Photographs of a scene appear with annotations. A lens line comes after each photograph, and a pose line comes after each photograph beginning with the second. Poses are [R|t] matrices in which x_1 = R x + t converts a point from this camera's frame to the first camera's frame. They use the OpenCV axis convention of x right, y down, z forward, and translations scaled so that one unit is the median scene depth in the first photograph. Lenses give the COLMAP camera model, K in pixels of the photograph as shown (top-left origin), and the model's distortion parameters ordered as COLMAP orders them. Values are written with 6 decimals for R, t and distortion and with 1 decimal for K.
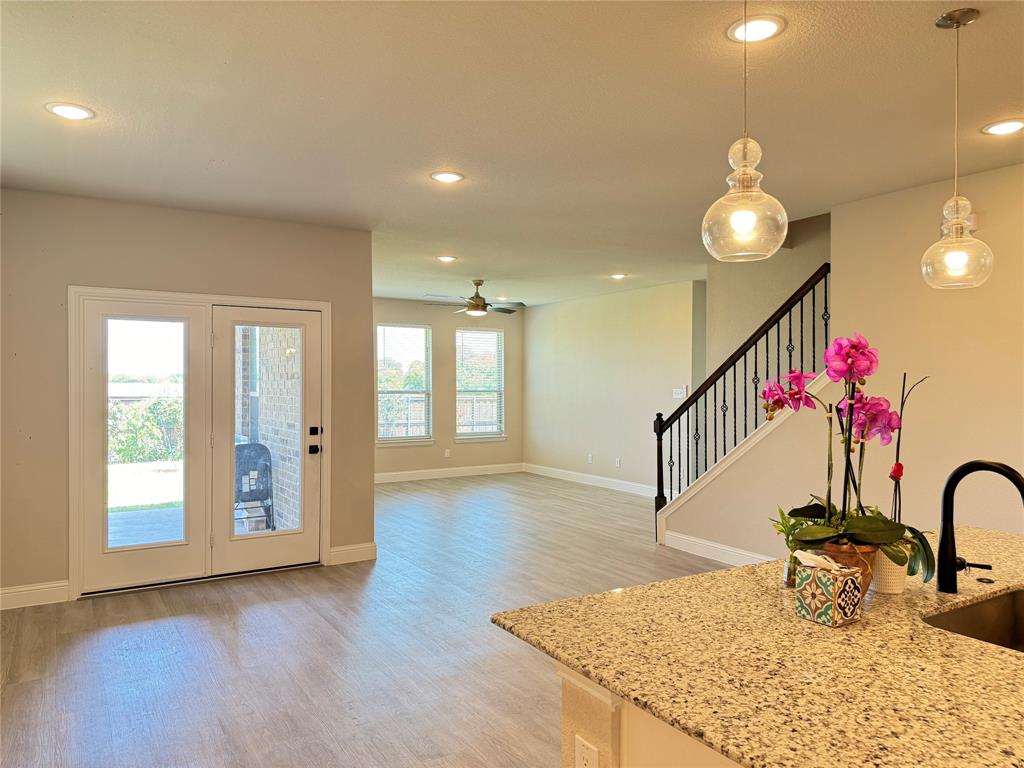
lens RADIAL K [[721.0, 0, 521.0], [0, 721.0, 383.9], [0, 0, 1]] dist [0.063151, -0.072900]
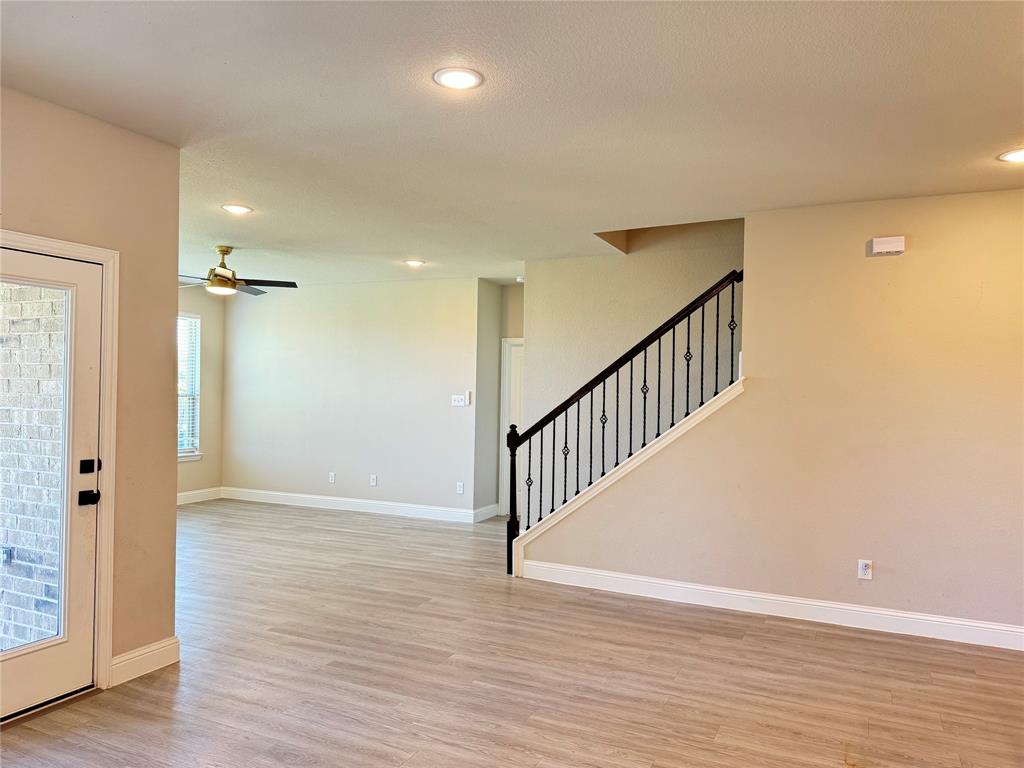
lens RADIAL K [[721.0, 0, 516.3], [0, 721.0, 388.2], [0, 0, 1]] dist [0.063151, -0.072900]
pose [[0.842450, 0.013065, 0.538616, -0.304319], [-0.014235, 0.999897, -0.001988, -0.002253], [-0.538587, -0.005992, 0.842549, 0.302876]]
